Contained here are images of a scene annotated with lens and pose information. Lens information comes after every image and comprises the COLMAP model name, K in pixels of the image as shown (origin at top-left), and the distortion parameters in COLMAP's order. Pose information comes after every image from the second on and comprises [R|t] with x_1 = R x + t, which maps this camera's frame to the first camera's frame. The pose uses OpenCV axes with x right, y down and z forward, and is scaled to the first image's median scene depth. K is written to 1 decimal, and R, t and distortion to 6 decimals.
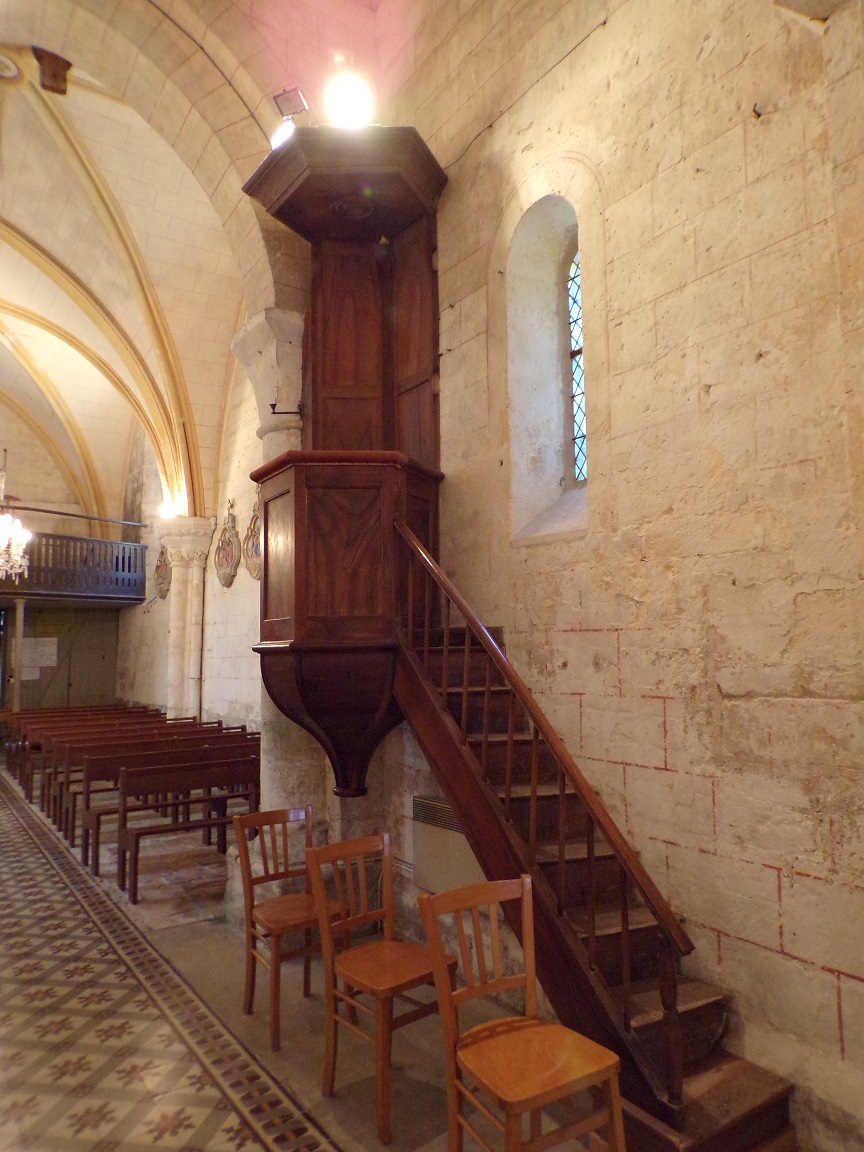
lens RADIAL K [[776.0, 0, 432.8], [0, 776.0, 582.0], [0, 0, 1]] dist [-0.000739, 0.009850]
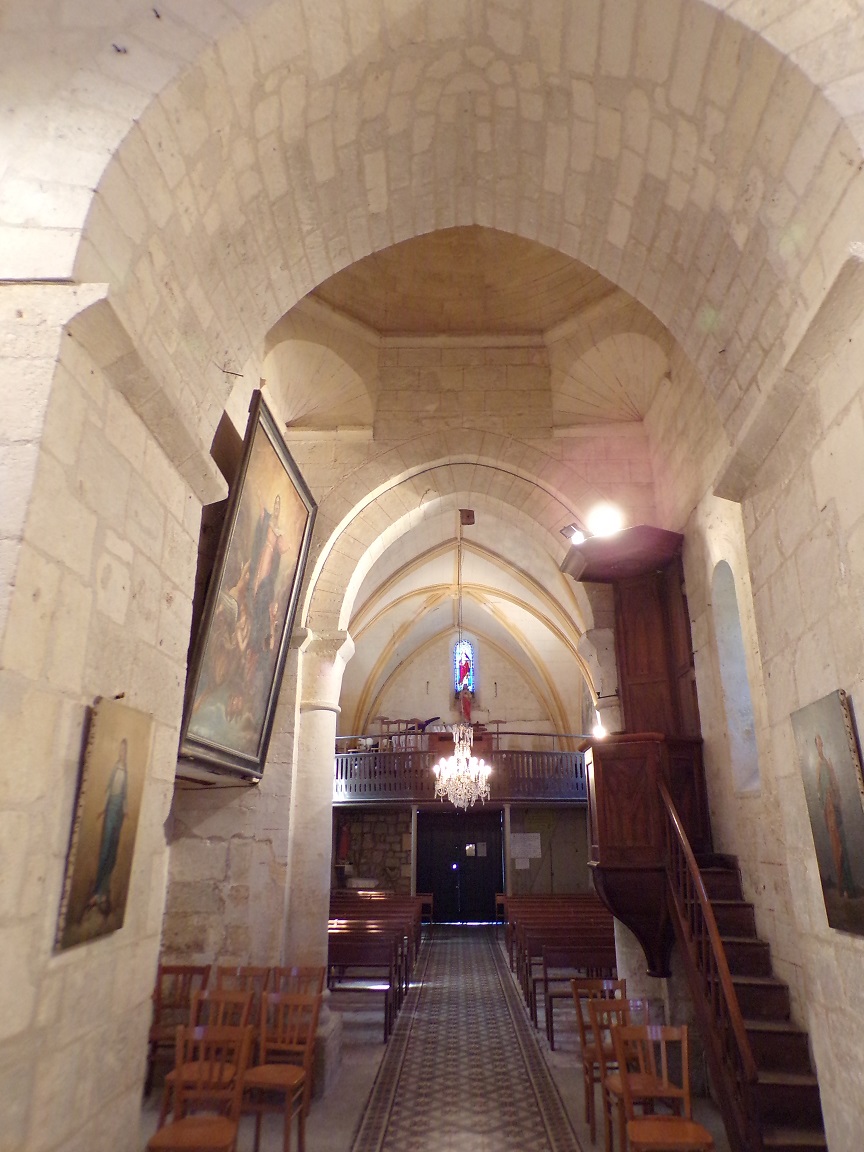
lens RADIAL K [[776.0, 0, 434.4], [0, 776.0, 573.4], [0, 0, 1]] dist [-0.000739, 0.009850]
pose [[0.807591, -0.182723, -0.560722, 0.422923], [0.048397, 0.968118, -0.245776, -0.095063], [0.587754, 0.171350, 0.790686, -0.422092]]
